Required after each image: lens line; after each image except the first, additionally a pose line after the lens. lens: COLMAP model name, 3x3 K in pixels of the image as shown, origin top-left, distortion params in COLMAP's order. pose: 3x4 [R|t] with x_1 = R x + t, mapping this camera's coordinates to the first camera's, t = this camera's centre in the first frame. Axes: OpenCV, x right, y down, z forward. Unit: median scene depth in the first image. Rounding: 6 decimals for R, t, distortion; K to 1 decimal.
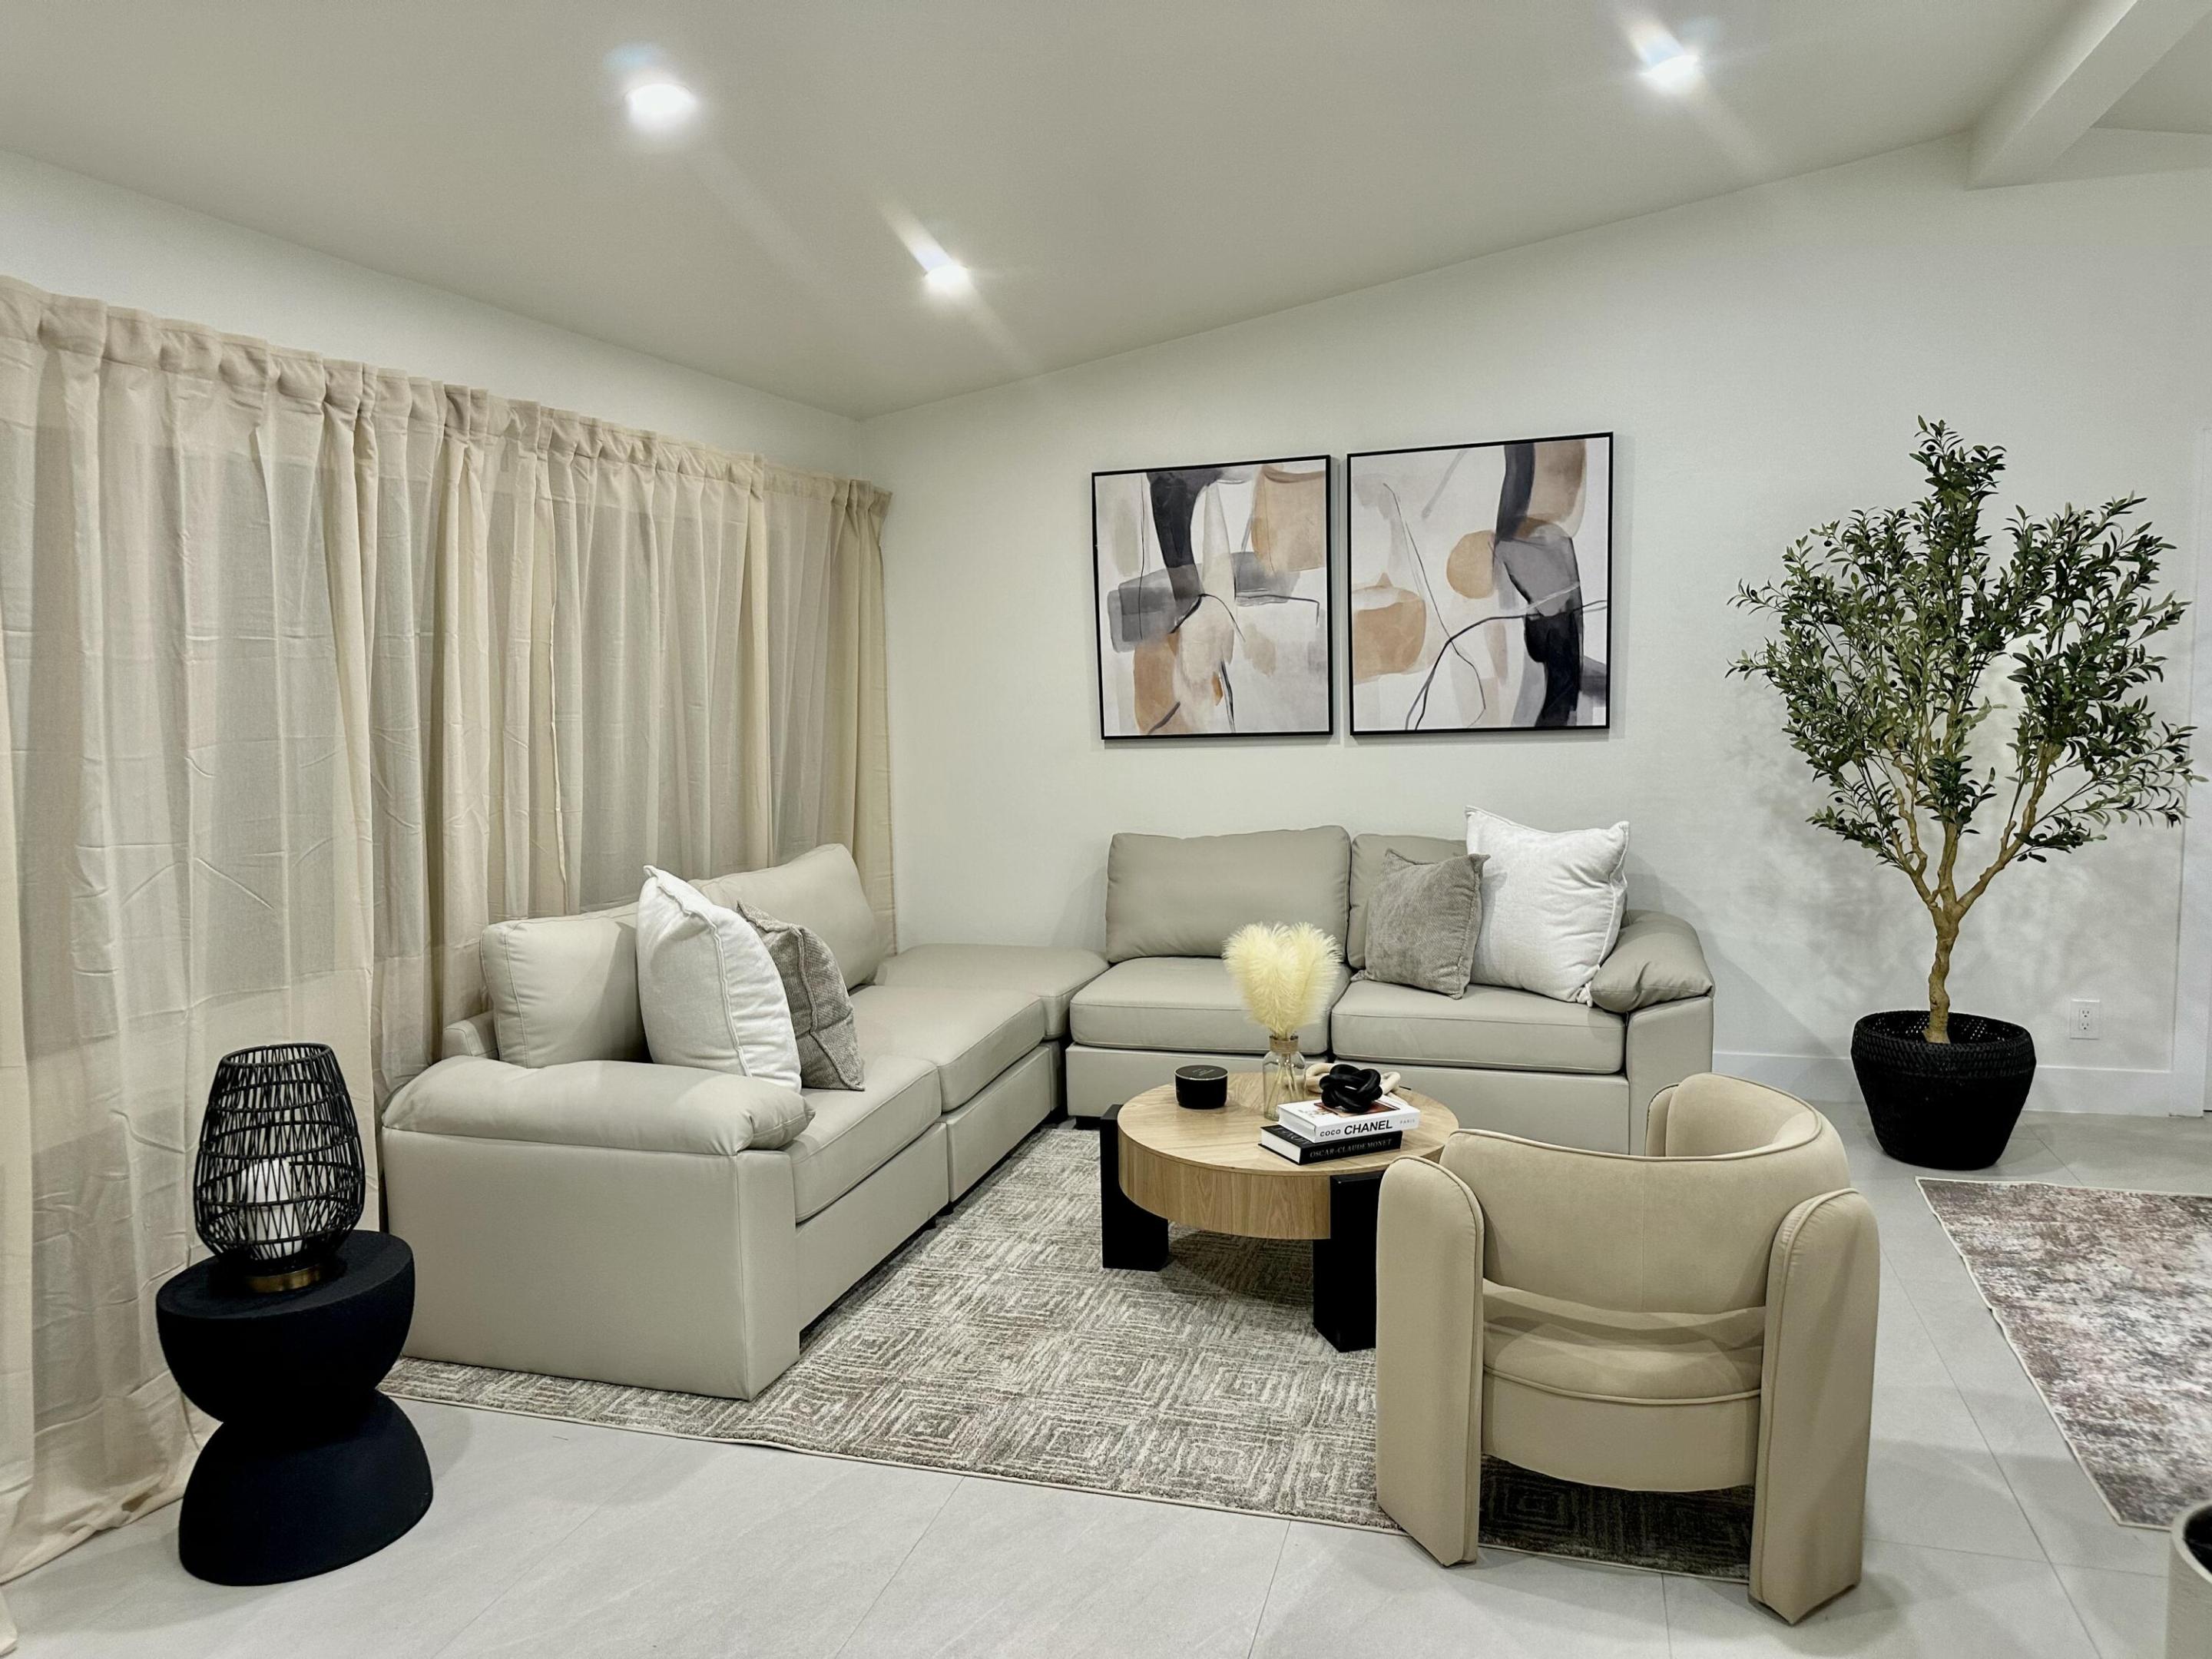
lens RADIAL K [[1546.5, 0, 1104.0], [0, 1546.5, 816.4], [0, 0, 1]] dist [-0.002710, -0.005700]
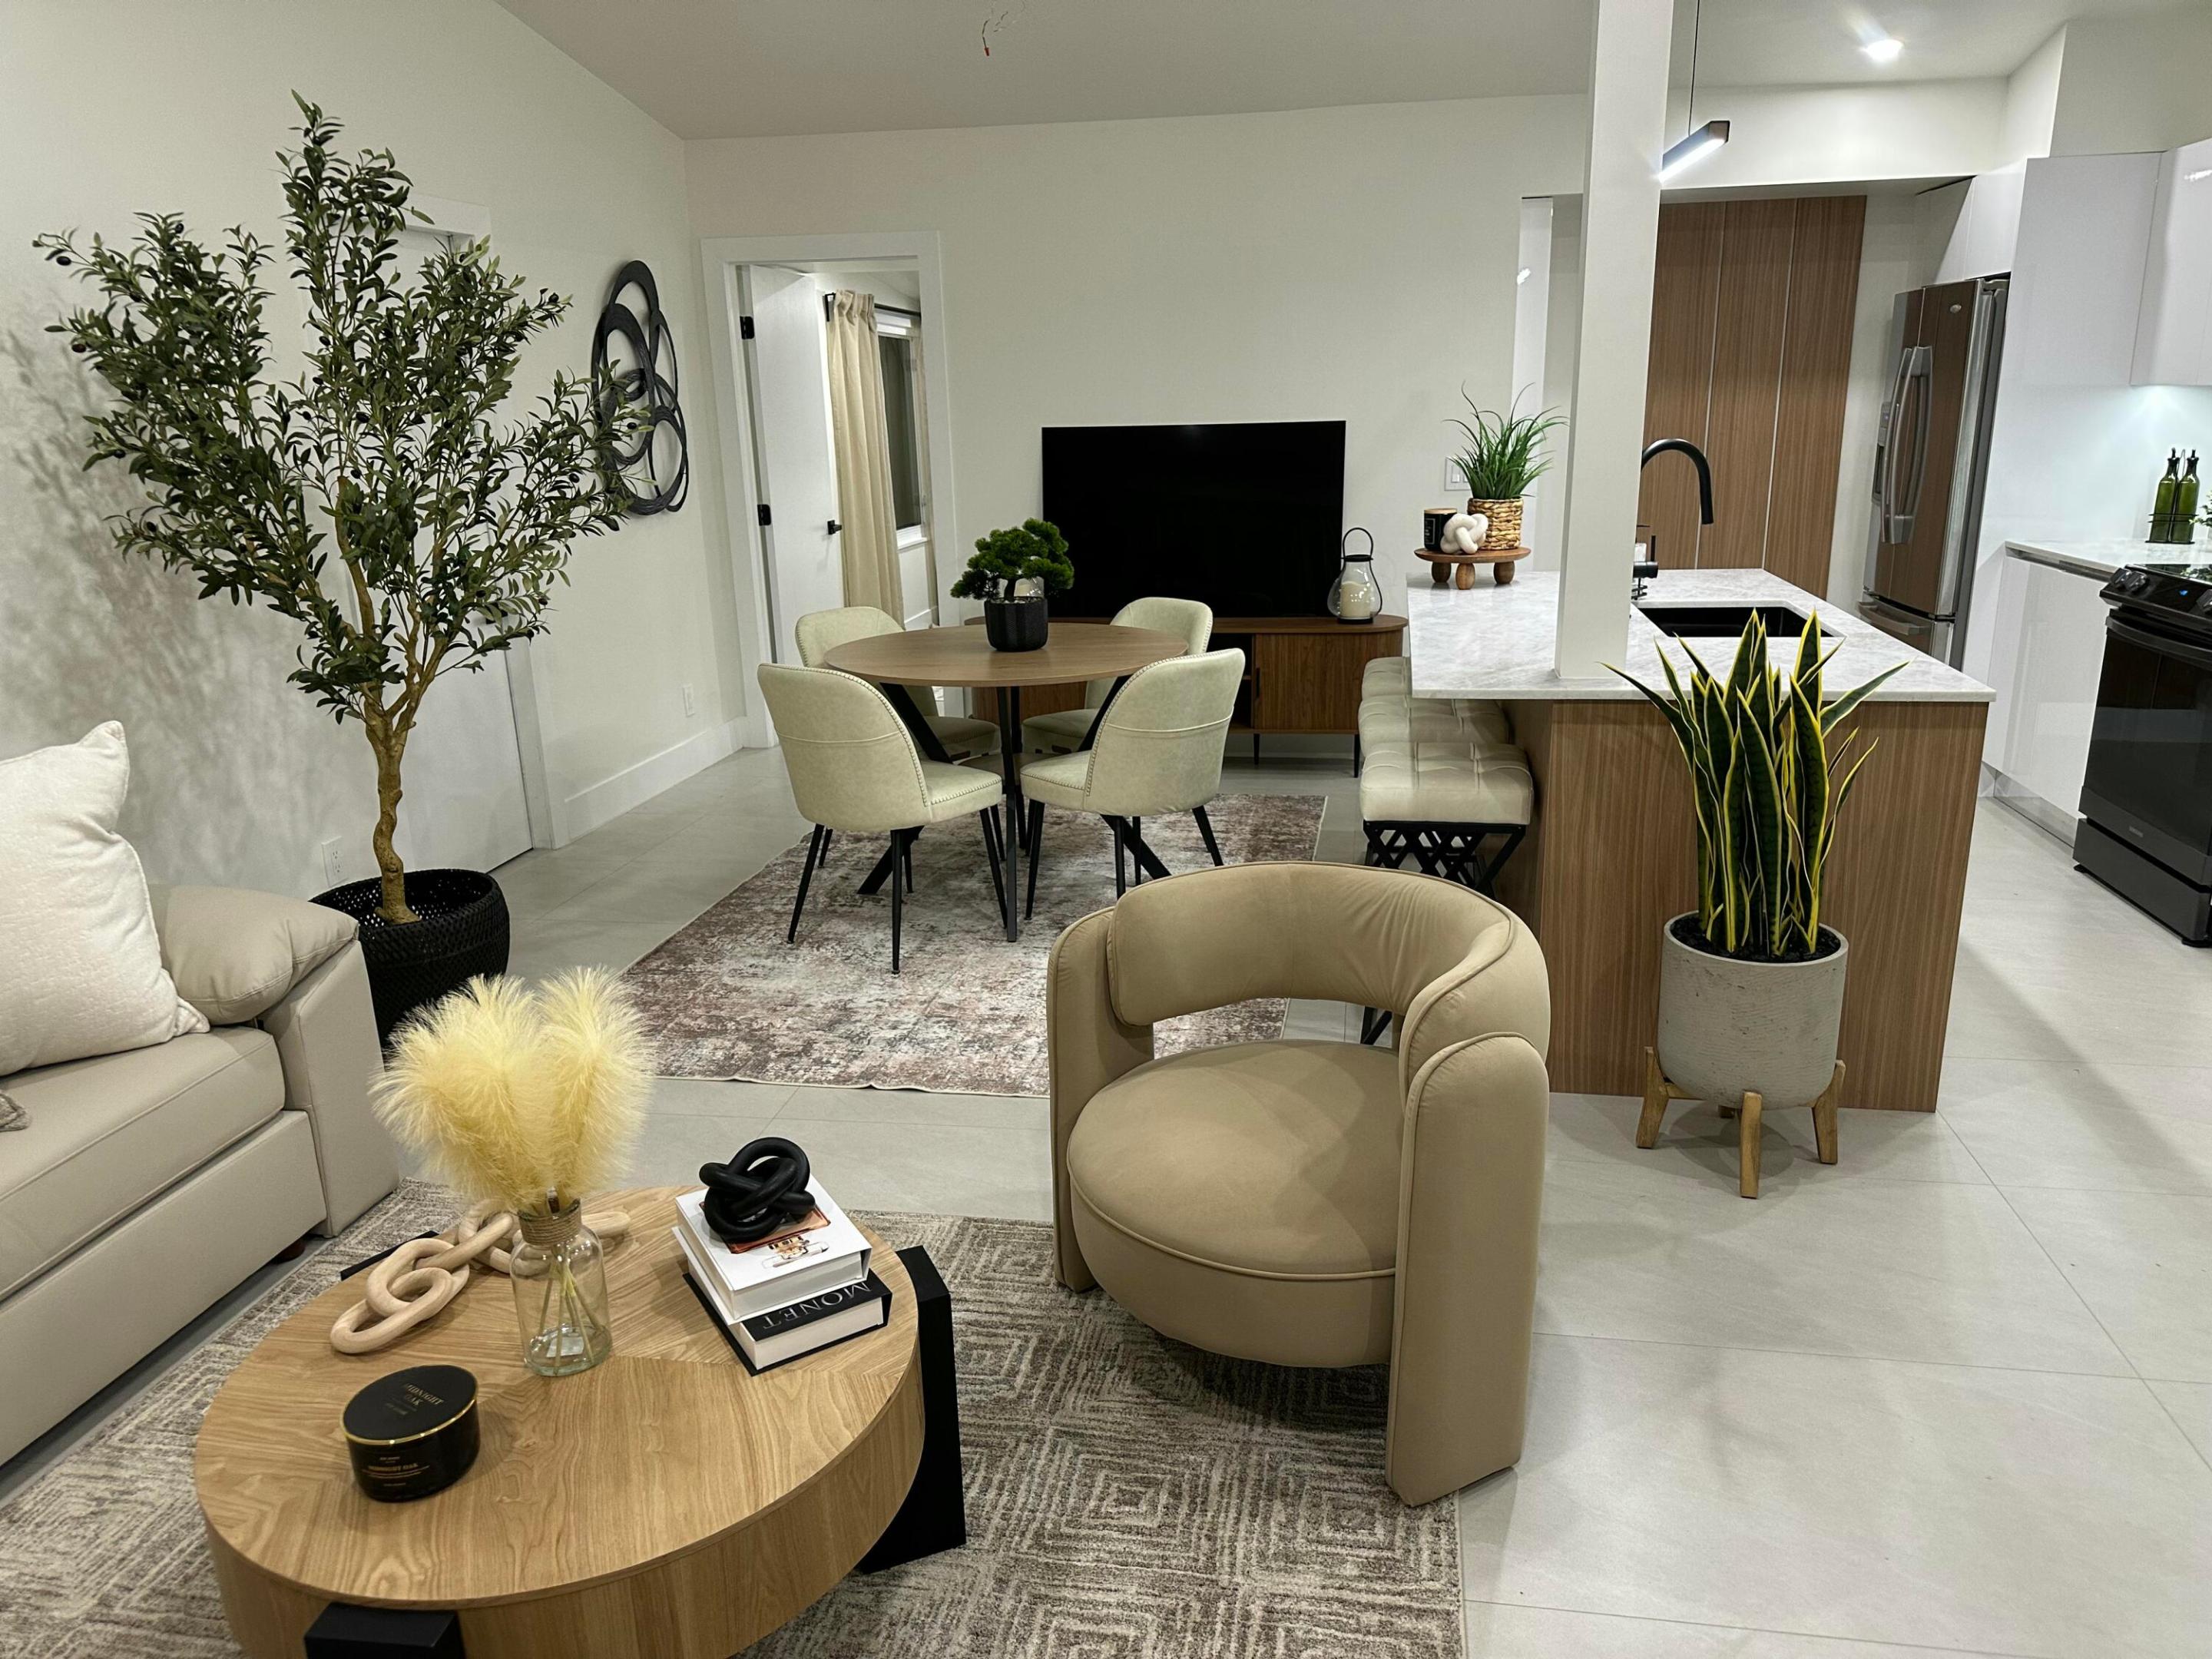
lens RADIAL K [[1546.5, 0, 1104.0], [0, 1546.5, 816.4], [0, 0, 1]] dist [-0.002710, -0.005700]
pose [[-0.132334, -0.232042, 0.963662, -0.238362], [0.125851, 0.960411, 0.248541, -0.051020], [-0.983183, 0.154168, -0.097892, 0.588157]]
